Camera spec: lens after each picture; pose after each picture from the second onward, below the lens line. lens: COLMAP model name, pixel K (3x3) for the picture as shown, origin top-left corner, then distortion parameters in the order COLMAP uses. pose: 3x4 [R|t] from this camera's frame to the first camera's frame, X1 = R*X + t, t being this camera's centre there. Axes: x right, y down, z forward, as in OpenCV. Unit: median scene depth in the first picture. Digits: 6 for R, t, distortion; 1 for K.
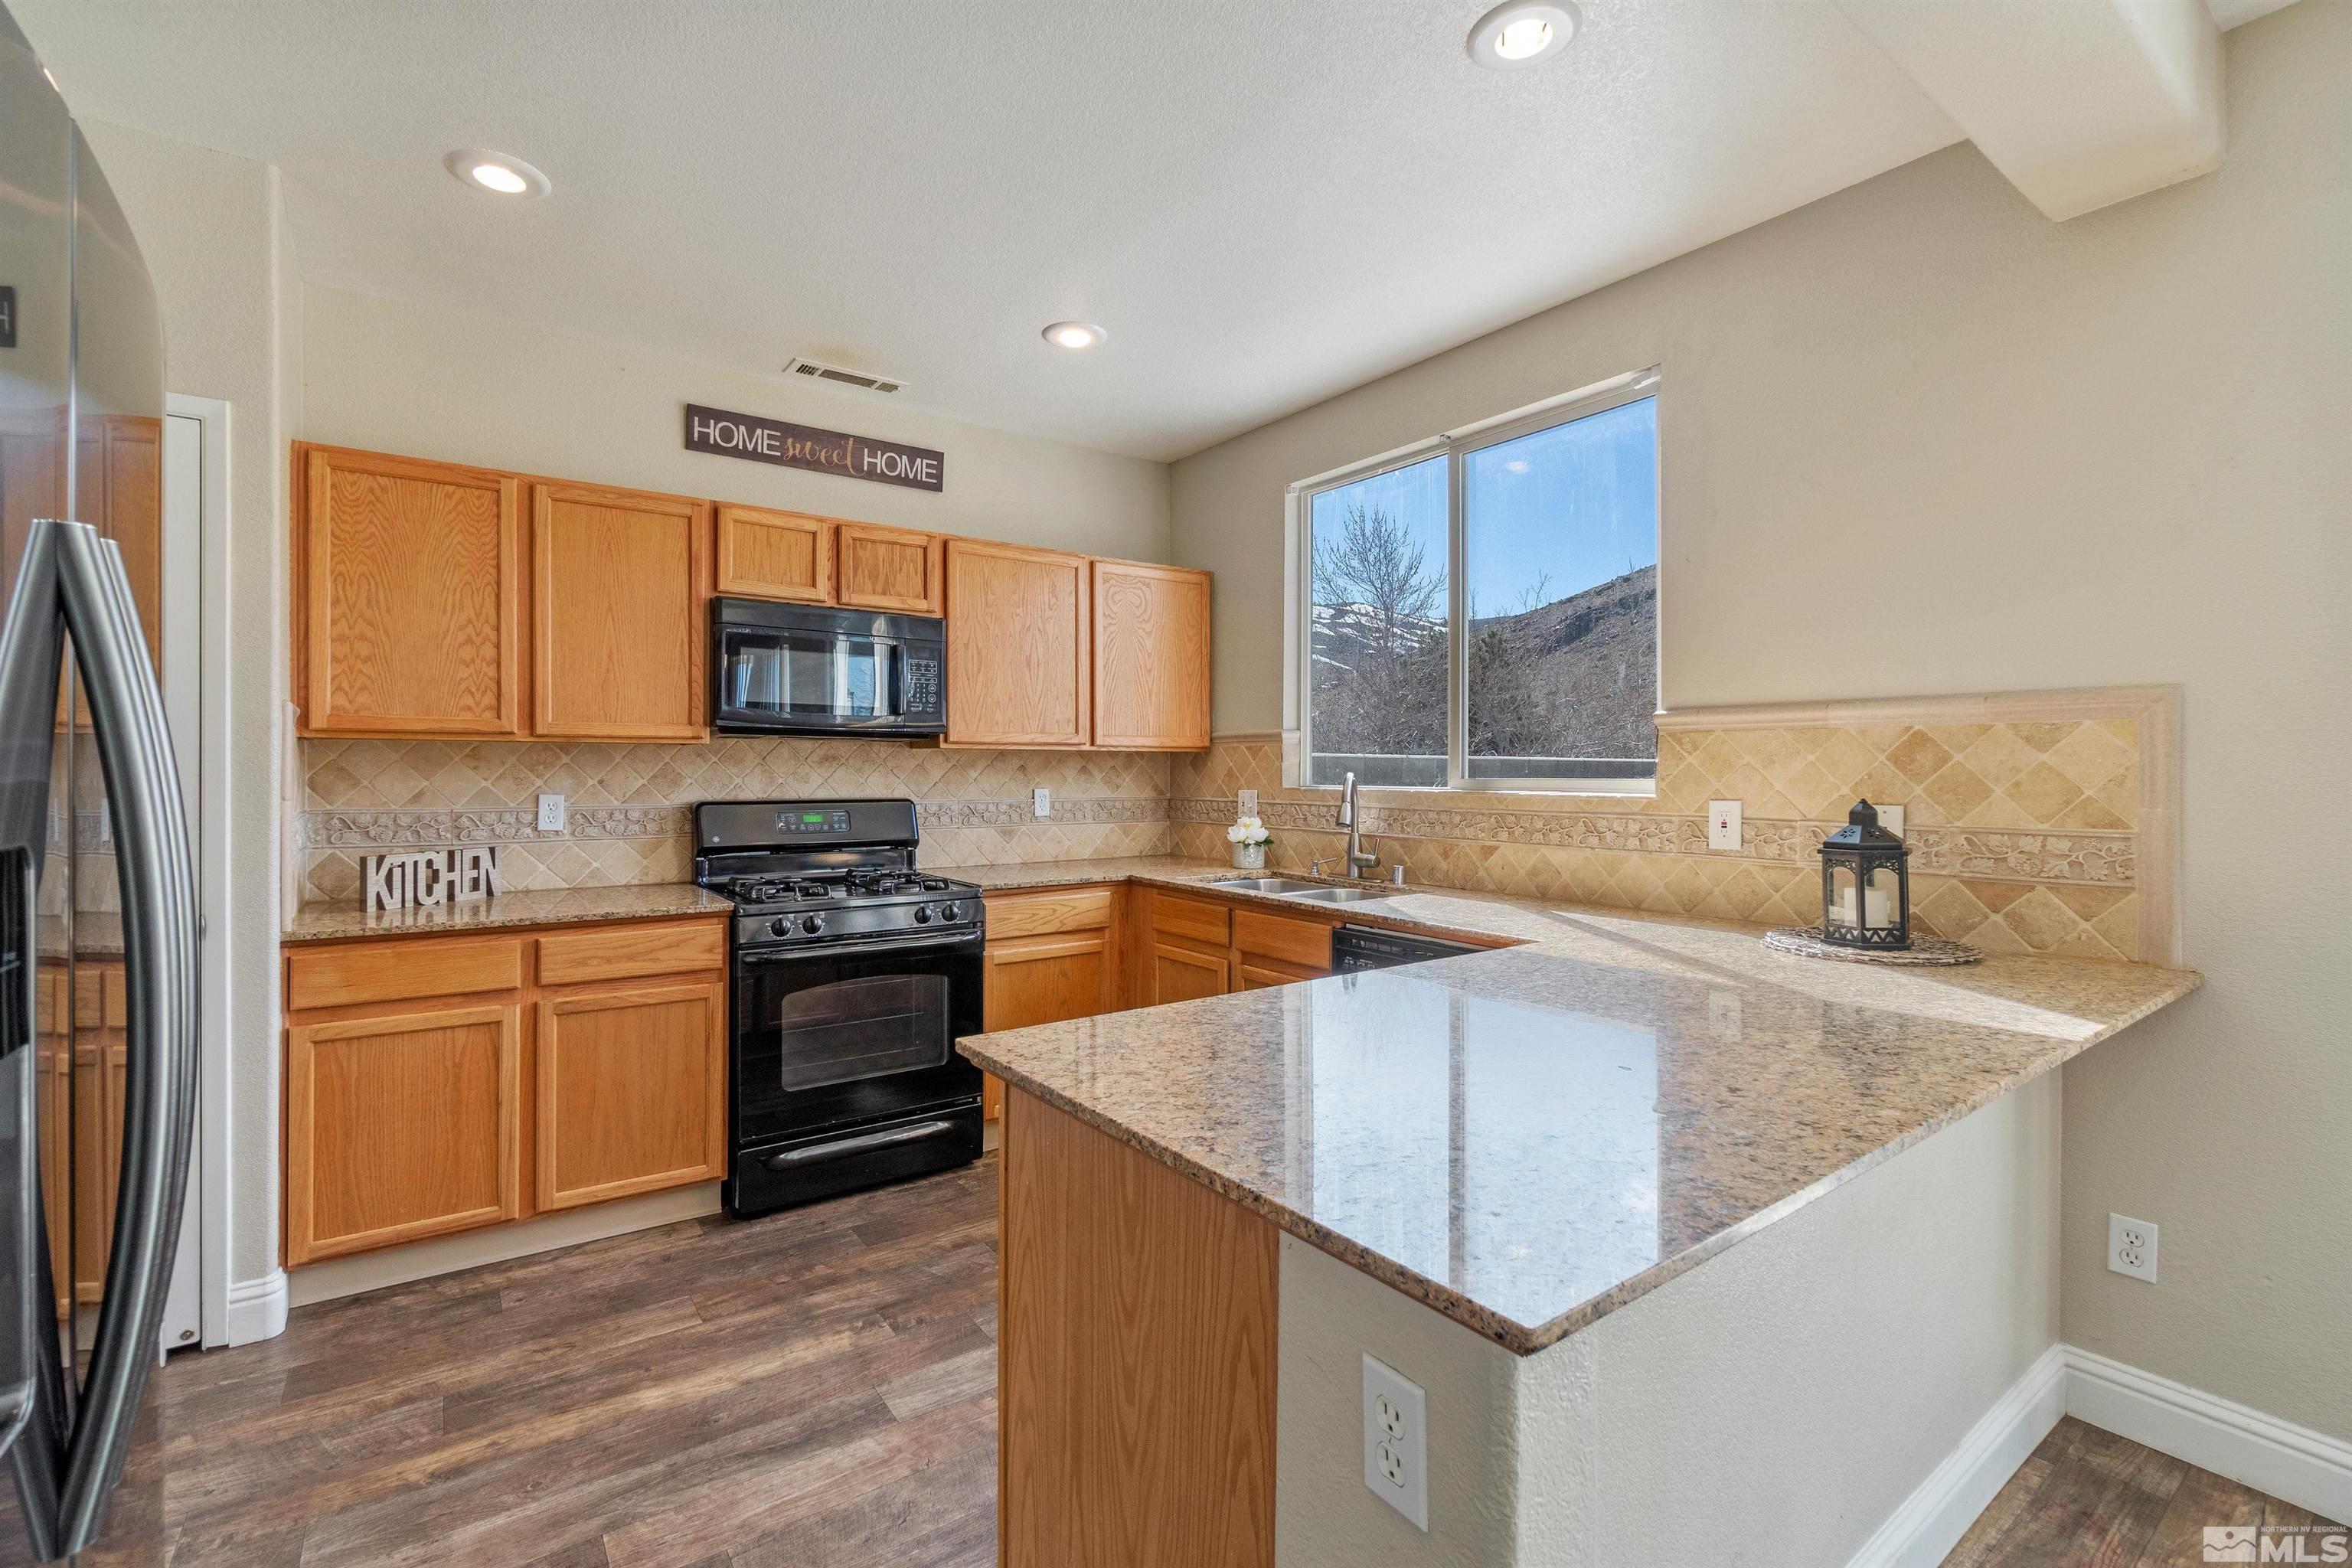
lens RADIAL K [[1018.9, 0, 1157.5], [0, 1018.9, 775.3], [0, 0, 1]] dist [-0.005864, 0.000521]
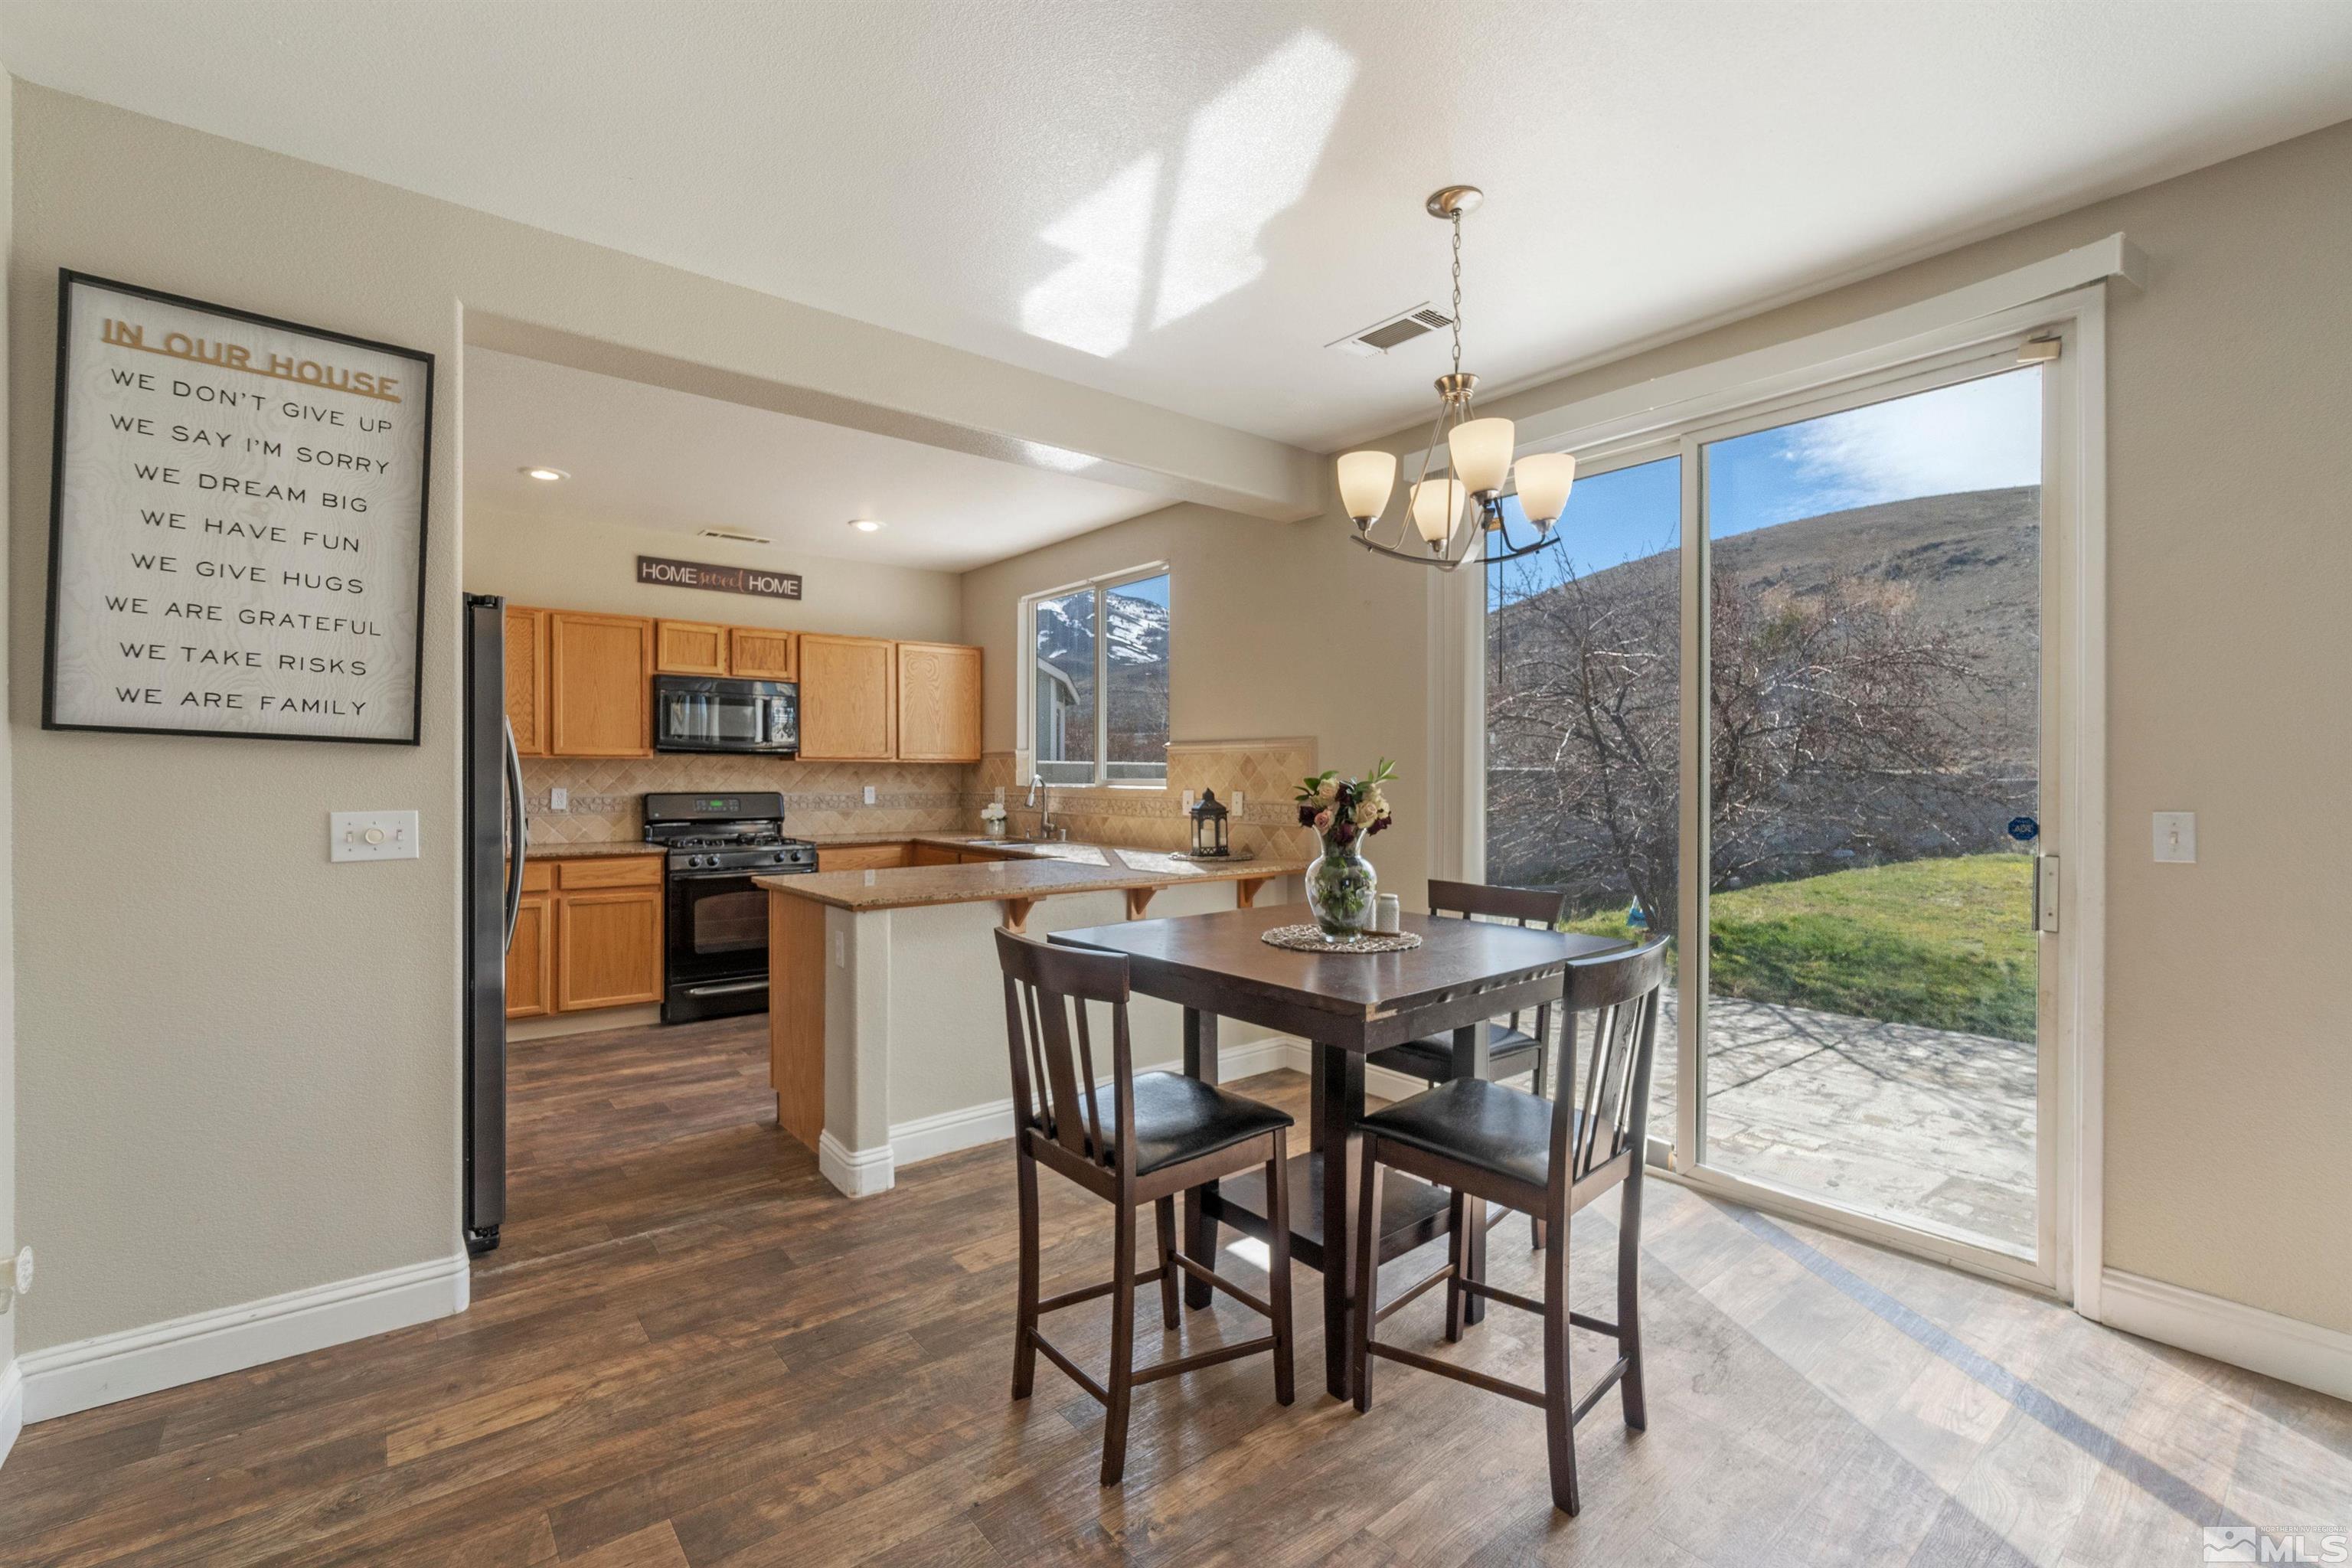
lens RADIAL K [[1018.9, 0, 1155.0], [0, 1018.9, 783.8], [0, 0, 1]] dist [-0.005864, 0.000521]
pose [[0.998850, 0.000002, 0.047953, 0.313125], [-0.000128, 0.999997, 0.002624, 0.006377], [-0.047953, -0.002627, 0.998846, -0.731022]]
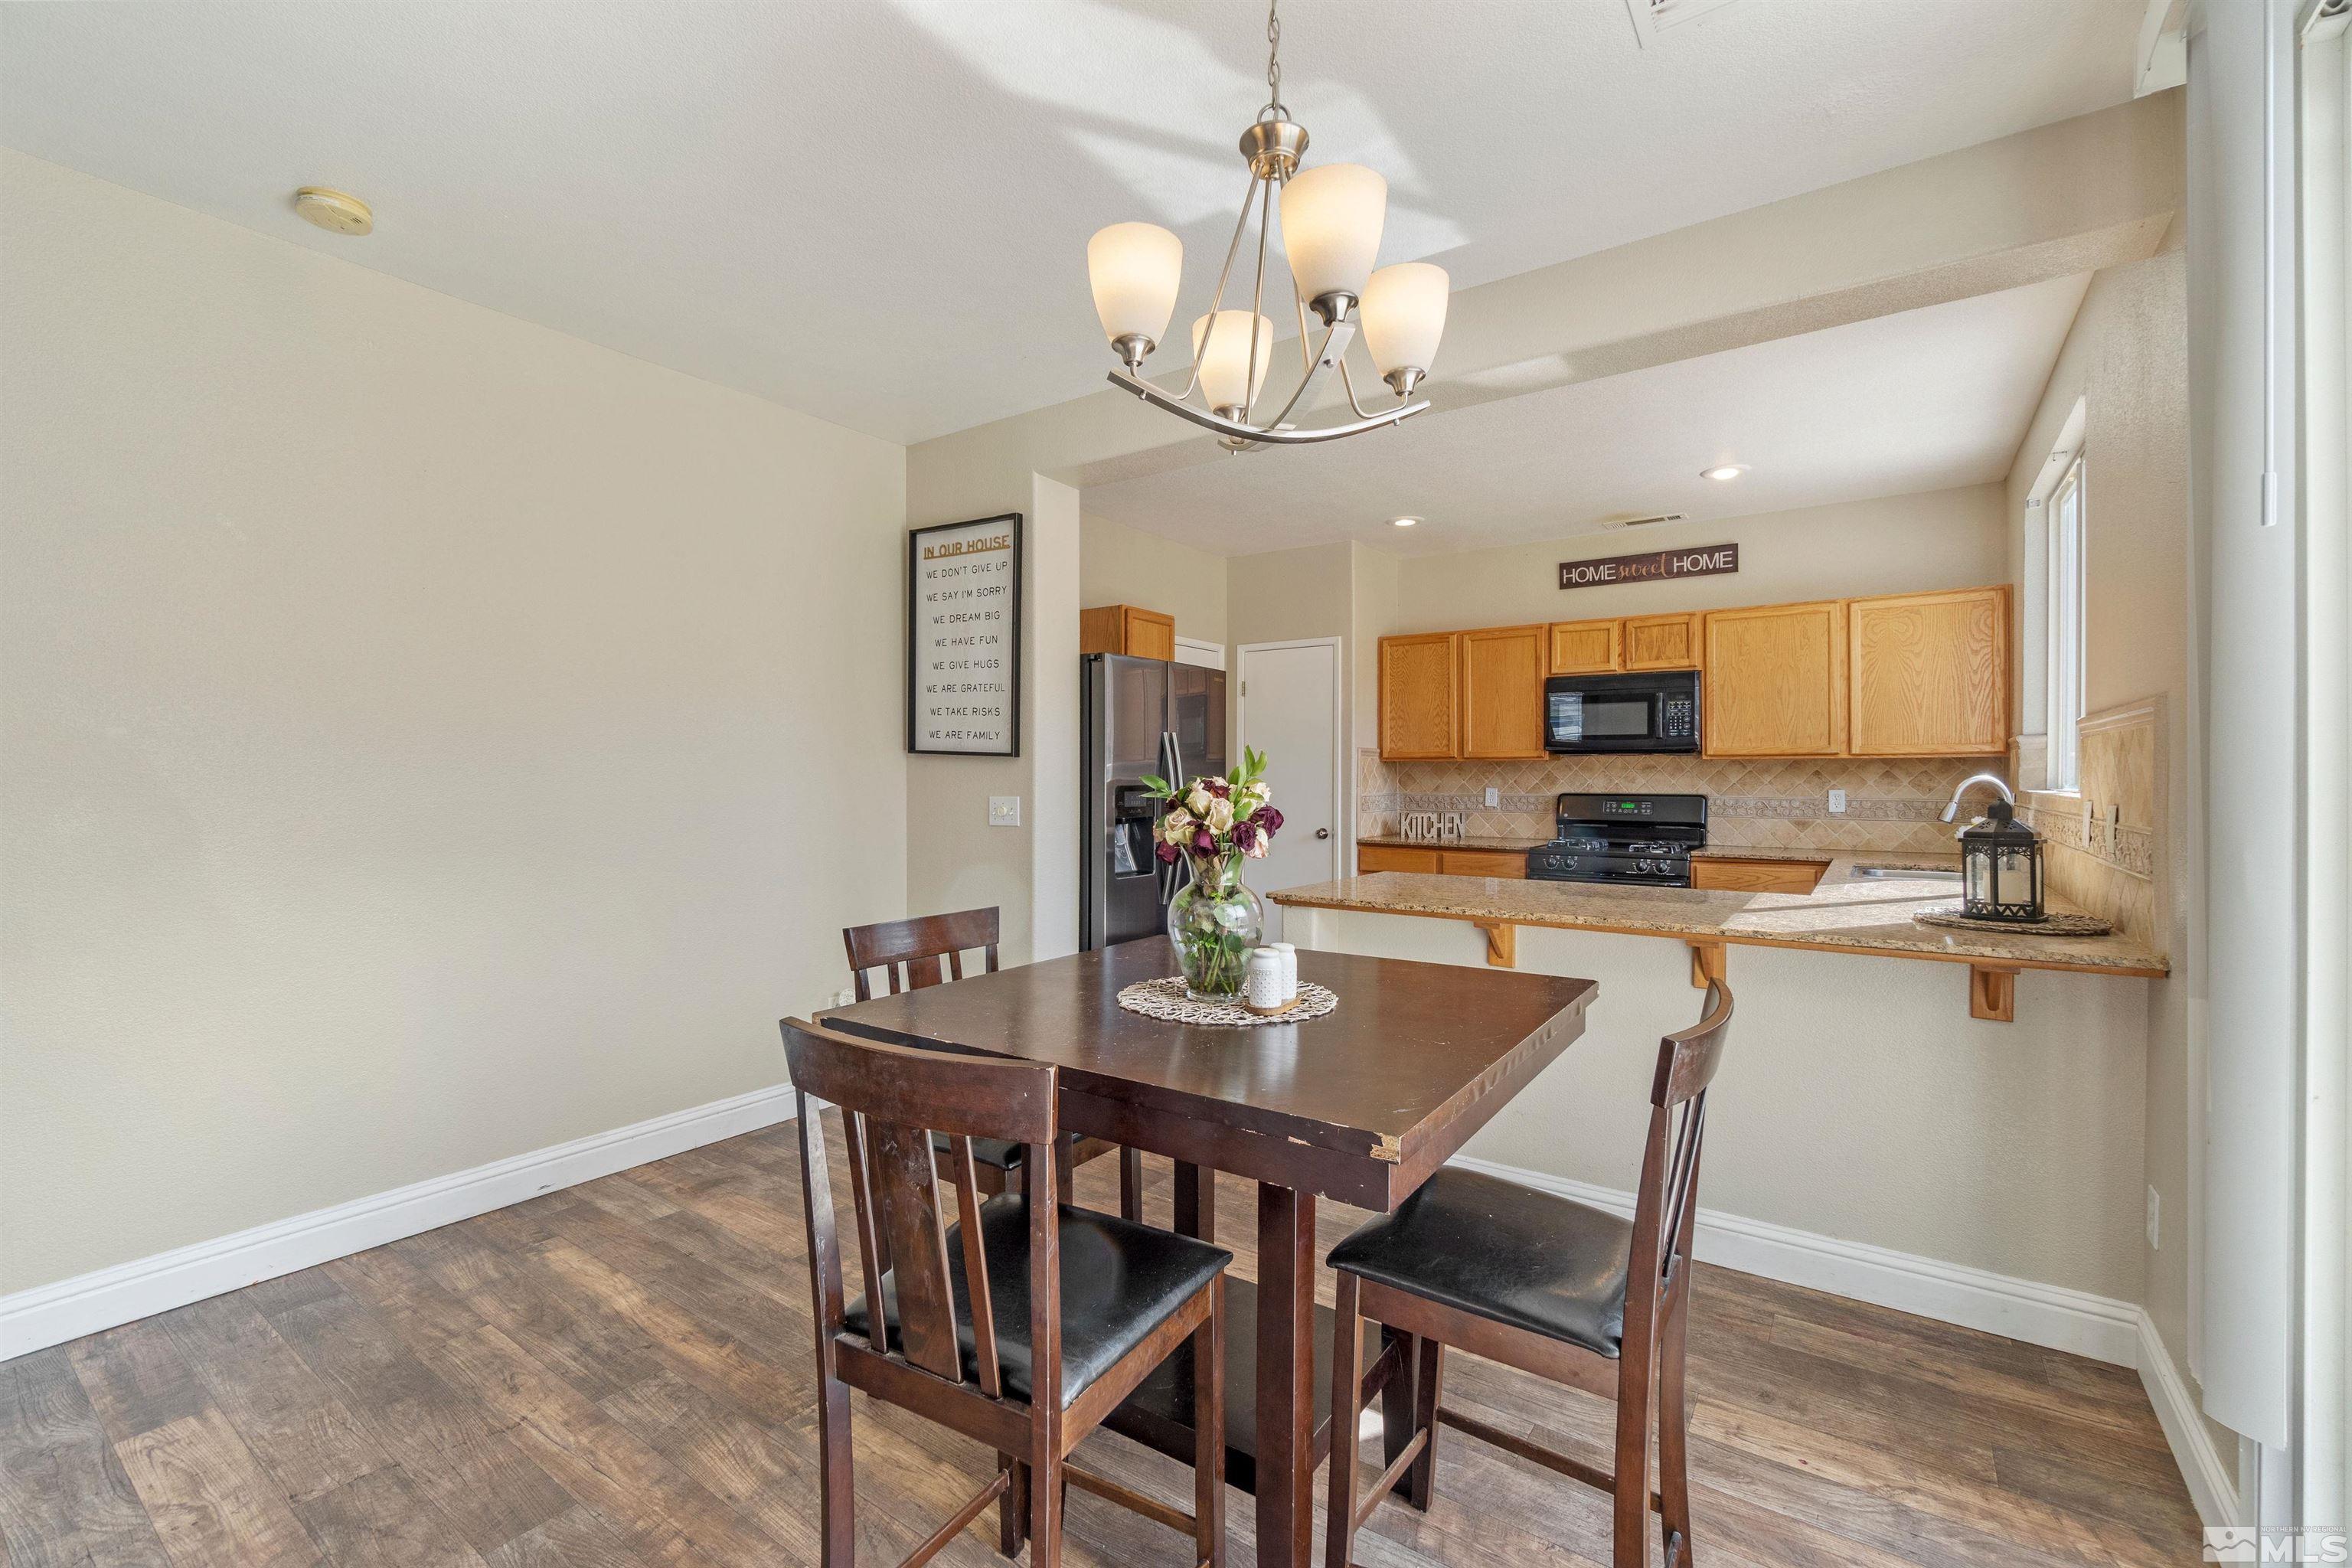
lens RADIAL K [[1018.9, 0, 1159.1], [0, 1018.9, 777.9], [0, 0, 1]] dist [-0.005864, 0.000521]
pose [[0.323632, 0.000253, -0.946183, 0.977877], [-0.005004, 0.999986, -0.001444, 0.005822], [0.946170, 0.005201, 0.323629, -0.208337]]
